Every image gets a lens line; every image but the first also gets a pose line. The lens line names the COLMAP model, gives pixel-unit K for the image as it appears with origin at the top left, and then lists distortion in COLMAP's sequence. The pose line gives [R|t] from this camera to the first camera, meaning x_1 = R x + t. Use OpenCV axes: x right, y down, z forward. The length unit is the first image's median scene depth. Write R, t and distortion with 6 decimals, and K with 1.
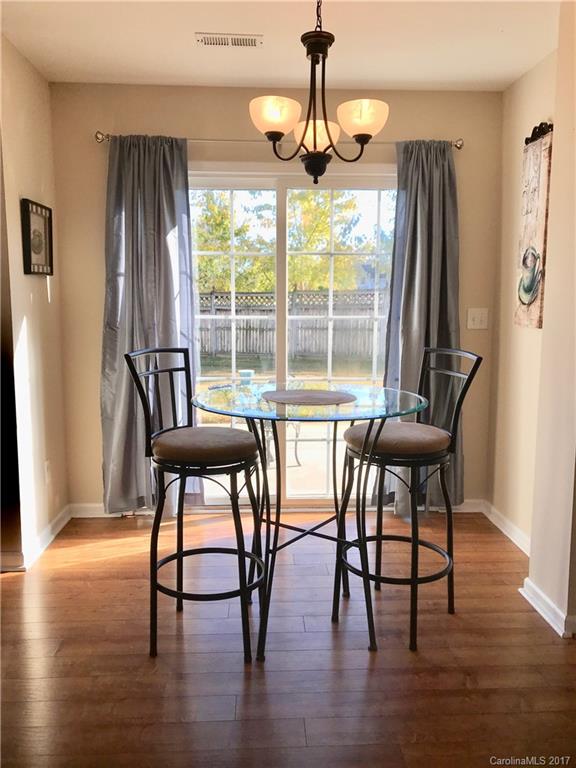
lens RADIAL K [[631.8, 0, 288.0], [0, 631.8, 384.0], [0, 0, 1]] dist [-0.000643, -0.004510]
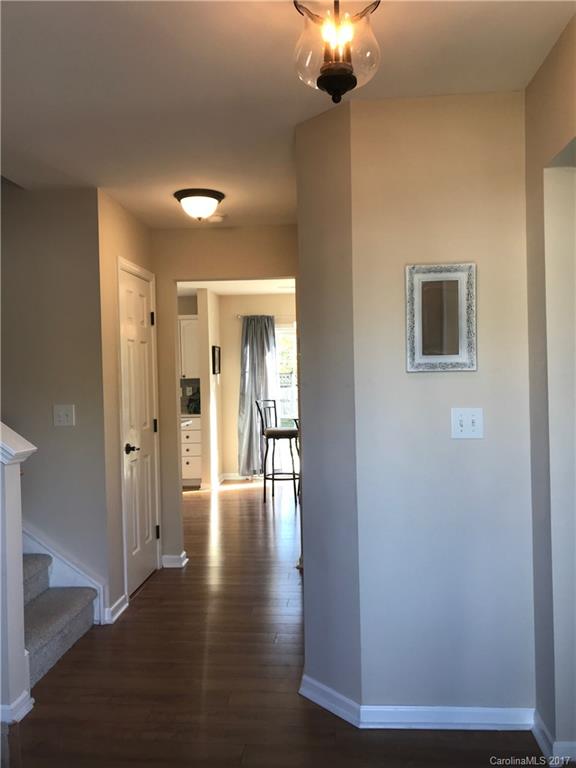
lens RADIAL K [[631.8, 0, 288.0], [0, 631.8, 384.0], [0, 0, 1]] dist [-0.000643, -0.004510]
pose [[0.990282, -0.026181, -0.136588, 0.213569], [0.009926, 0.992922, -0.118351, 0.155110], [0.138719, 0.115845, 0.983533, -1.327471]]
